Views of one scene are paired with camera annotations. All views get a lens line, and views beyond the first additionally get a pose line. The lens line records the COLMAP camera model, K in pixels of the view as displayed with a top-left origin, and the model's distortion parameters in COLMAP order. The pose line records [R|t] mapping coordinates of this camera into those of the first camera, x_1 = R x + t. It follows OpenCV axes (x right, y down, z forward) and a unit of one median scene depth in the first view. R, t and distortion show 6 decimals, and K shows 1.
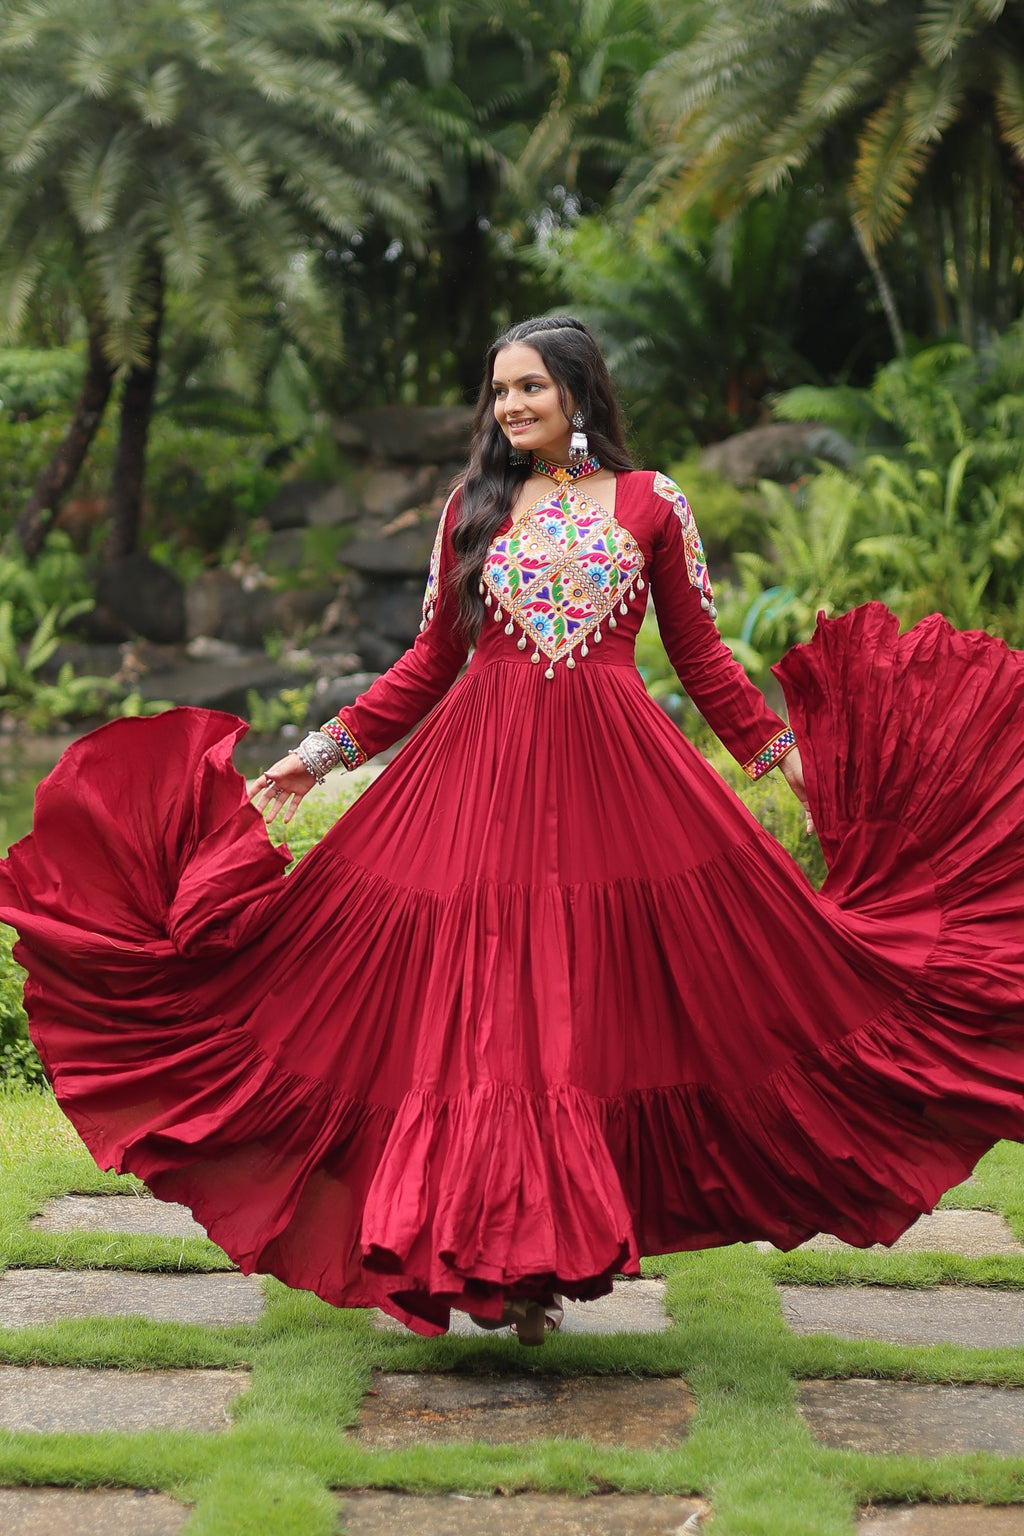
lens RADIAL K [[3503.0, 0, 508.6], [0, 3503.0, 769.9], [0, 0, 1]] dist [0.070026, -0.283421]
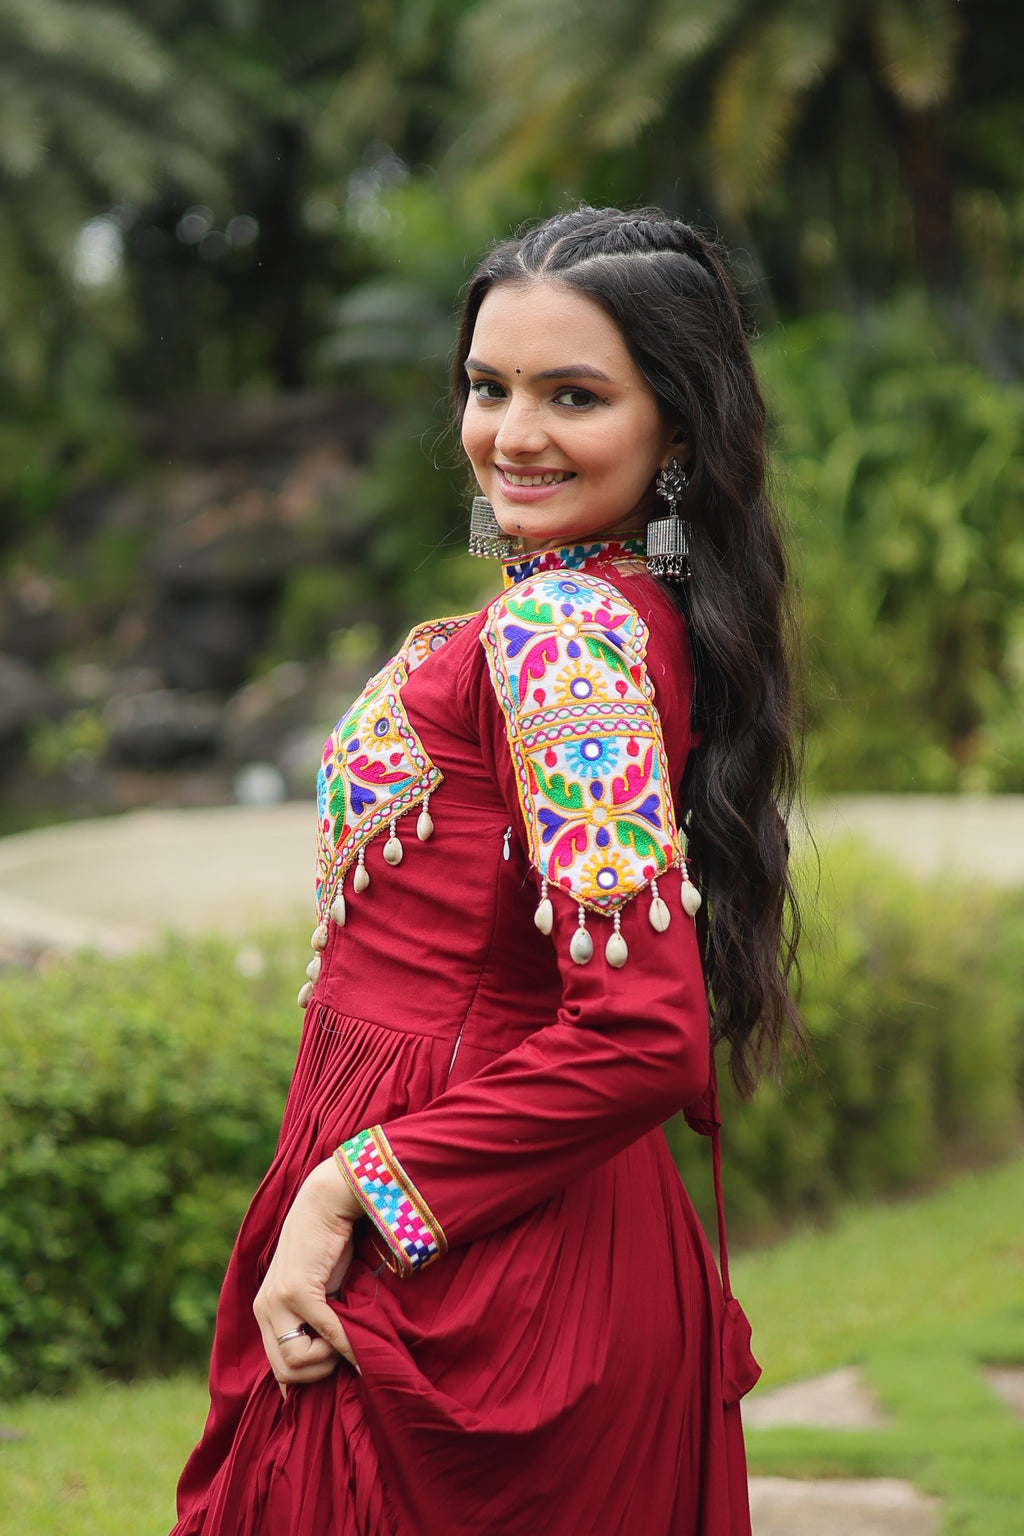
lens RADIAL K [[3589.6, 0, 510.7], [0, 3589.6, 768.7], [0, 0, 1]] dist [0.077444, 0.152802]
pose [[0.998782, -0.015009, 0.046996, 0.003536], [0.014959, 0.999887, 0.001414, -0.011772], [-0.047012, -0.000710, 0.998894, 0.107467]]
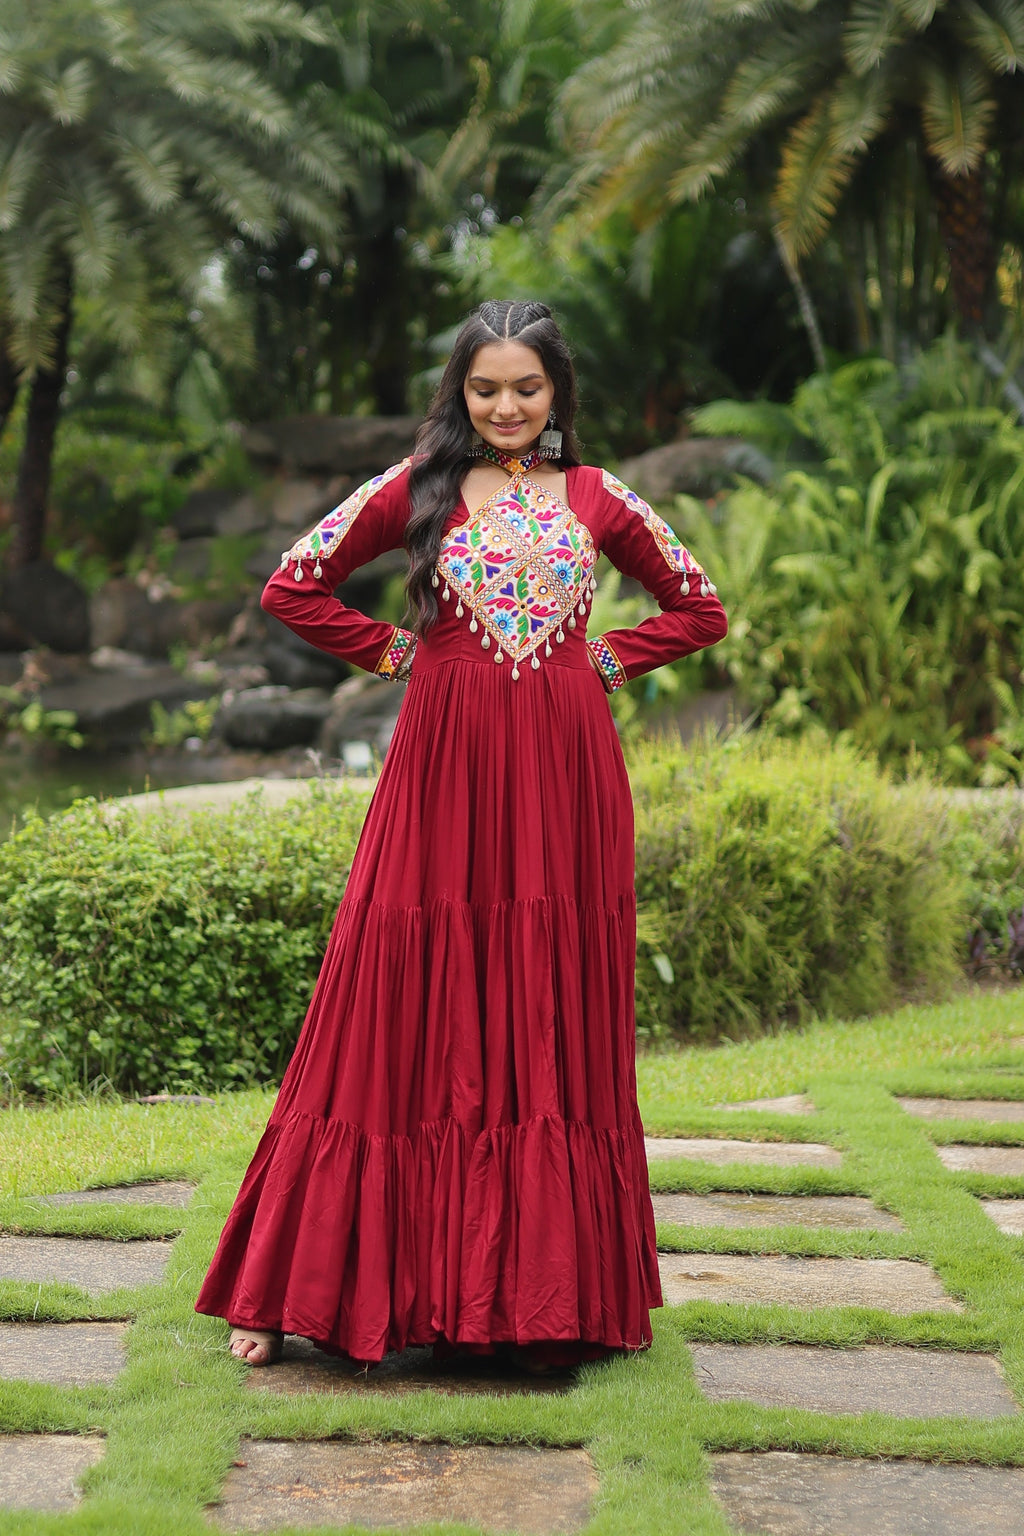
lens RADIAL K [[3511.8, 0, 521.9], [0, 3511.8, 770.0], [0, 0, 1]] dist [0.066714, -0.274088]
pose [[0.999465, 0.015120, 0.029002, 0.000938], [-0.014952, 0.999870, -0.006003, 0.000807], [-0.029089, 0.005566, 0.999561, 0.019247]]
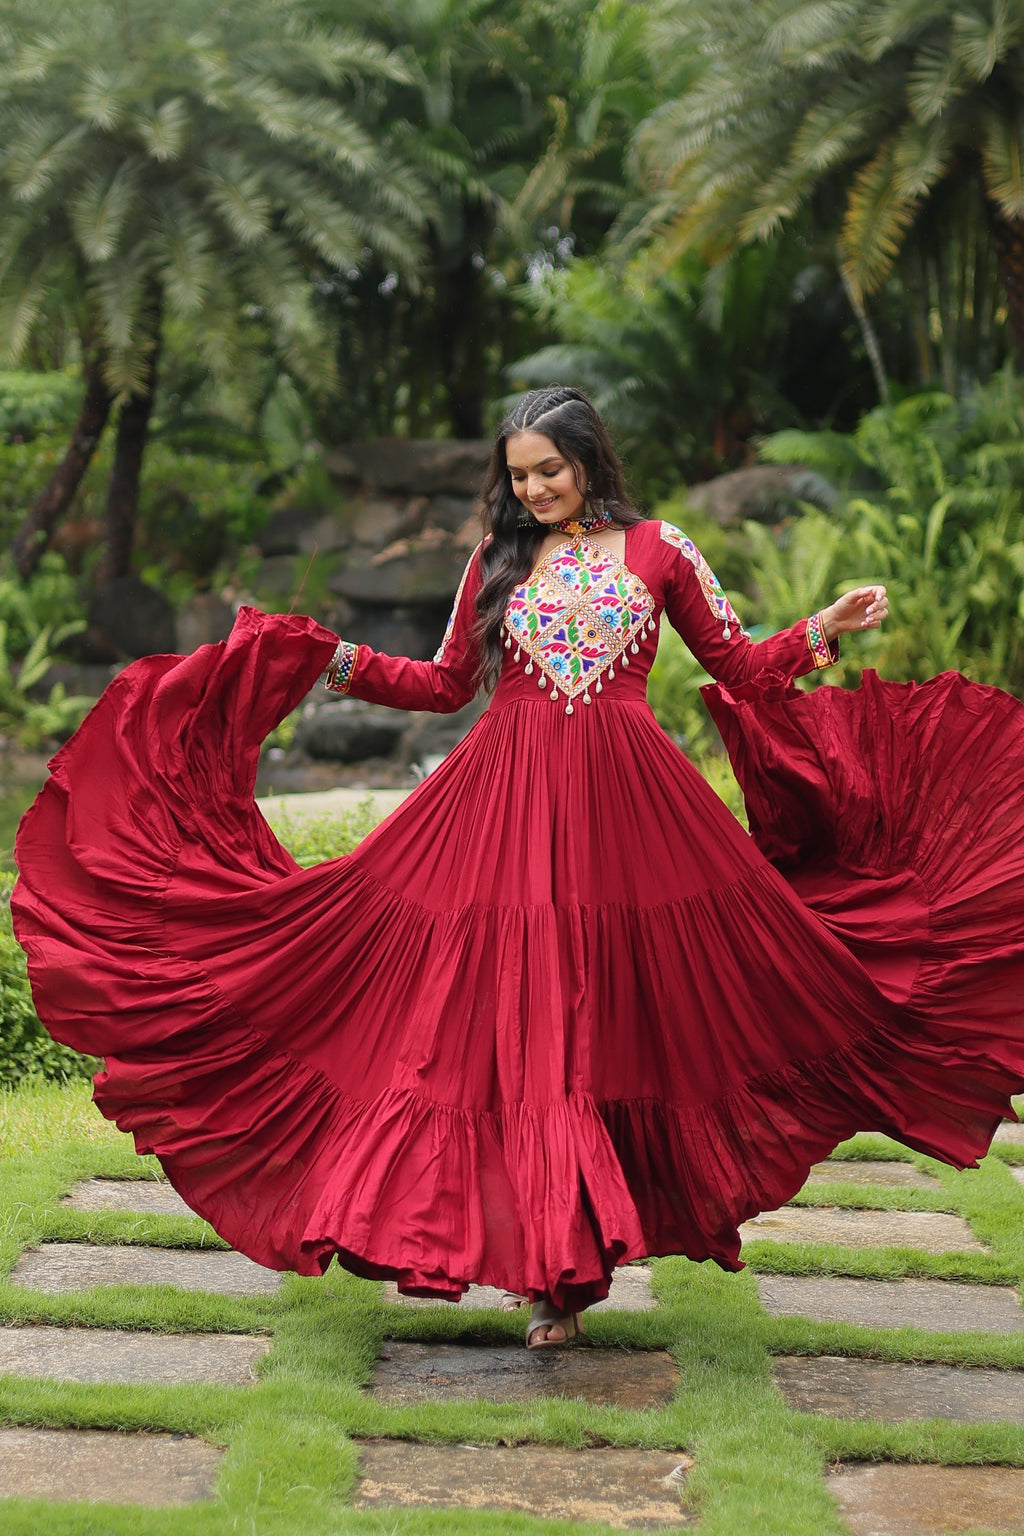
lens RADIAL K [[3495.4, 0, 514.8], [0, 3495.4, 744.2], [0, 0, 1]] dist [0.062343, -0.194104]
pose [[0.999663, 0.024512, 0.008579, -0.002471], [-0.024372, 0.999573, -0.016126, 0.000667], [-0.008970, 0.015911, 0.999833, -0.018789]]
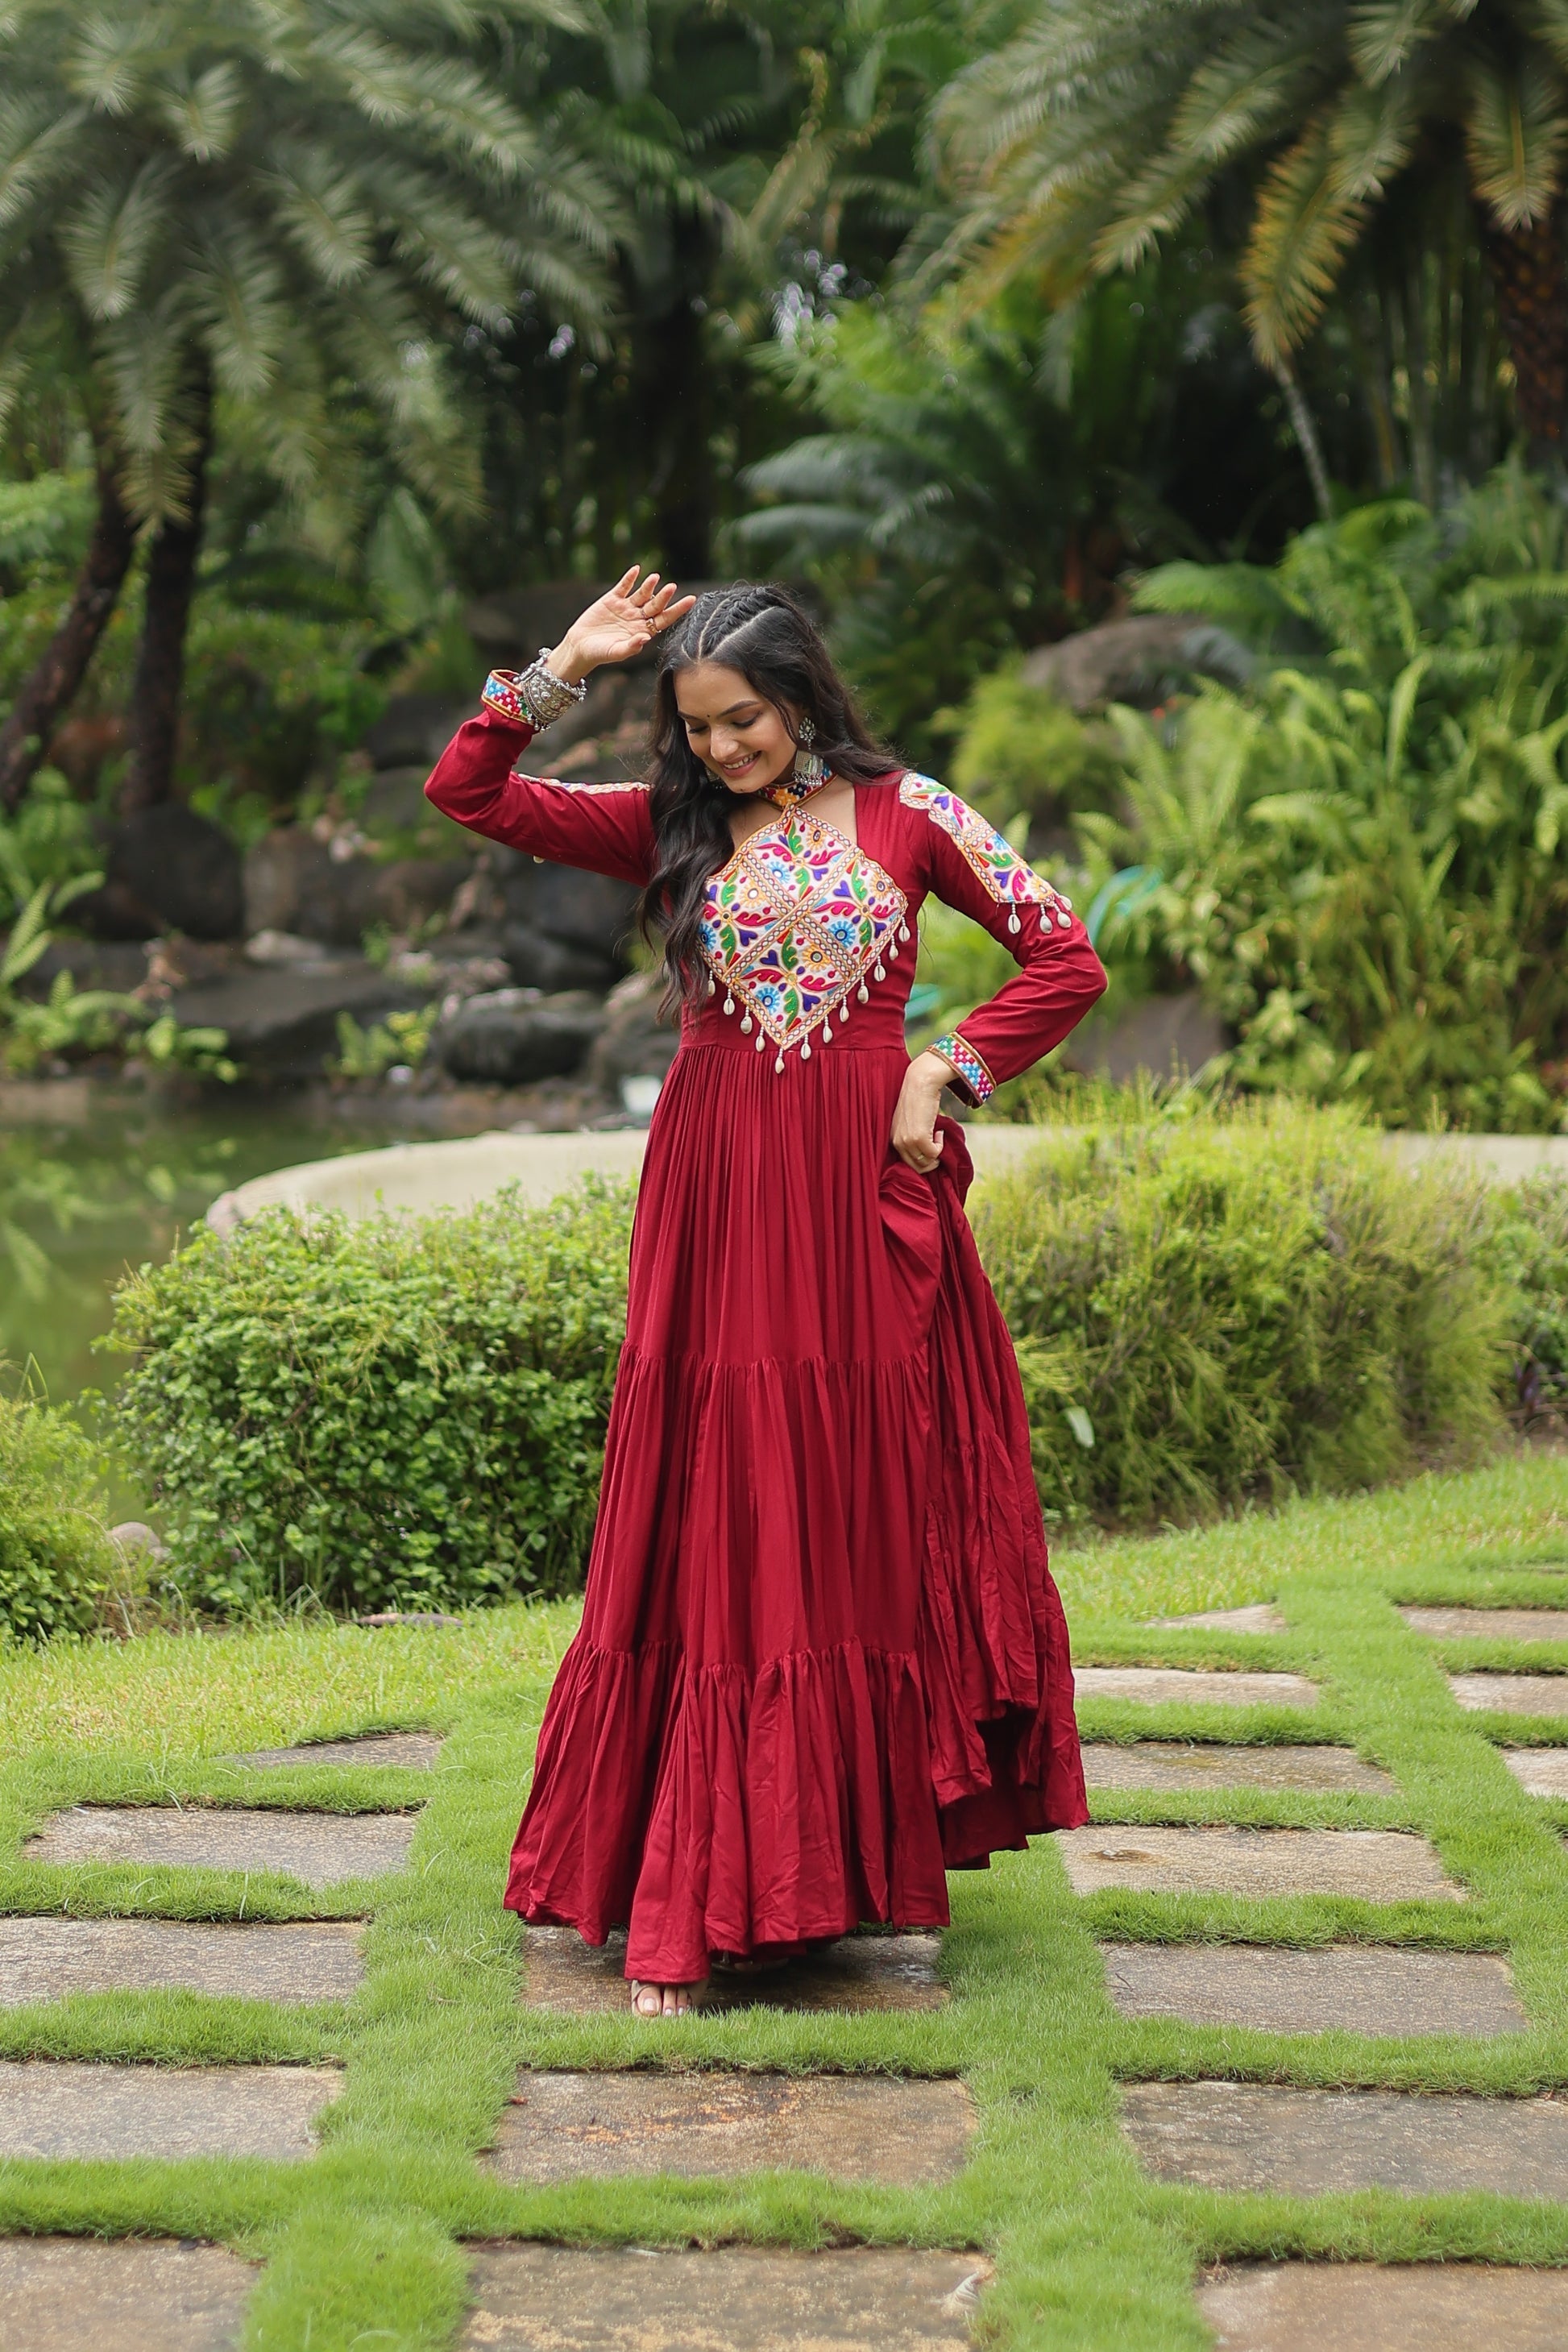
lens RADIAL K [[5349.5, 0, 805.6], [0, 5349.5, 1179.3], [0, 0, 1]] dist [0.087009, -0.438602]
pose [[0.999902, 0.004476, 0.013244, 0.000759], [-0.004626, 0.999925, 0.011331, -0.003874], [-0.013192, -0.011392, 0.999848, -0.014270]]
